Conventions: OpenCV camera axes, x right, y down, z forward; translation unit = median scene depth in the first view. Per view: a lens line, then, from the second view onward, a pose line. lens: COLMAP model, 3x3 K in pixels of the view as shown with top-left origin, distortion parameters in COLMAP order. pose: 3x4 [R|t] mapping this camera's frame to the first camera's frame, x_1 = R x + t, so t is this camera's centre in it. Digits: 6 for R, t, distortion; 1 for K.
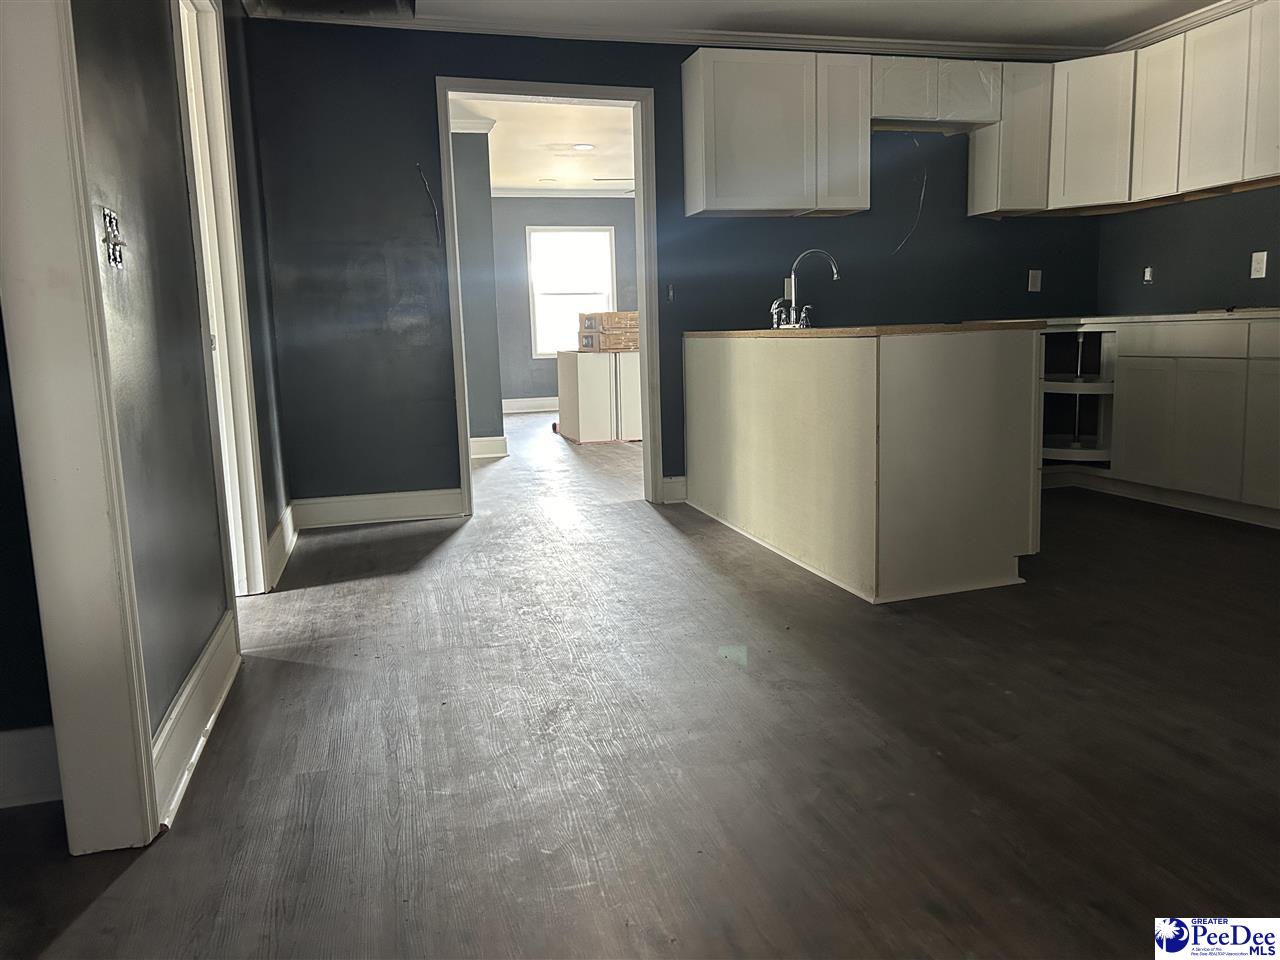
lens RADIAL K [[986.2, 0, 636.1], [0, 986.2, 479.6], [0, 0, 1]] dist [0.053647, -0.020919]
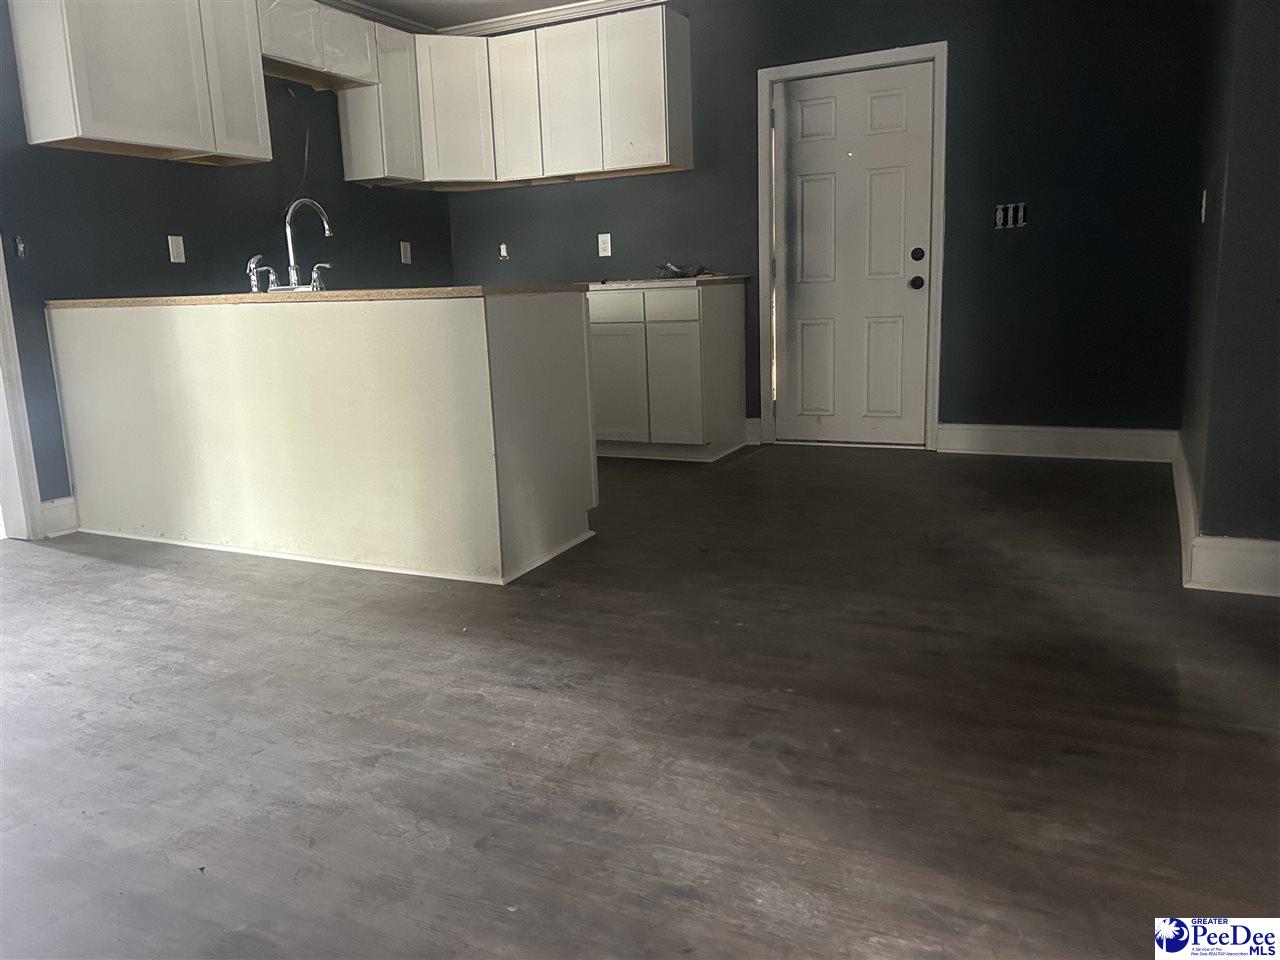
lens RADIAL K [[986.2, 0, 636.2], [0, 986.2, 476.3], [0, 0, 1]] dist [0.053647, -0.020919]
pose [[0.660525, -0.133949, 0.738759, -0.248250], [0.128227, 0.989626, 0.064787, -0.014088], [-0.739774, 0.051936, 0.670848, 0.198907]]
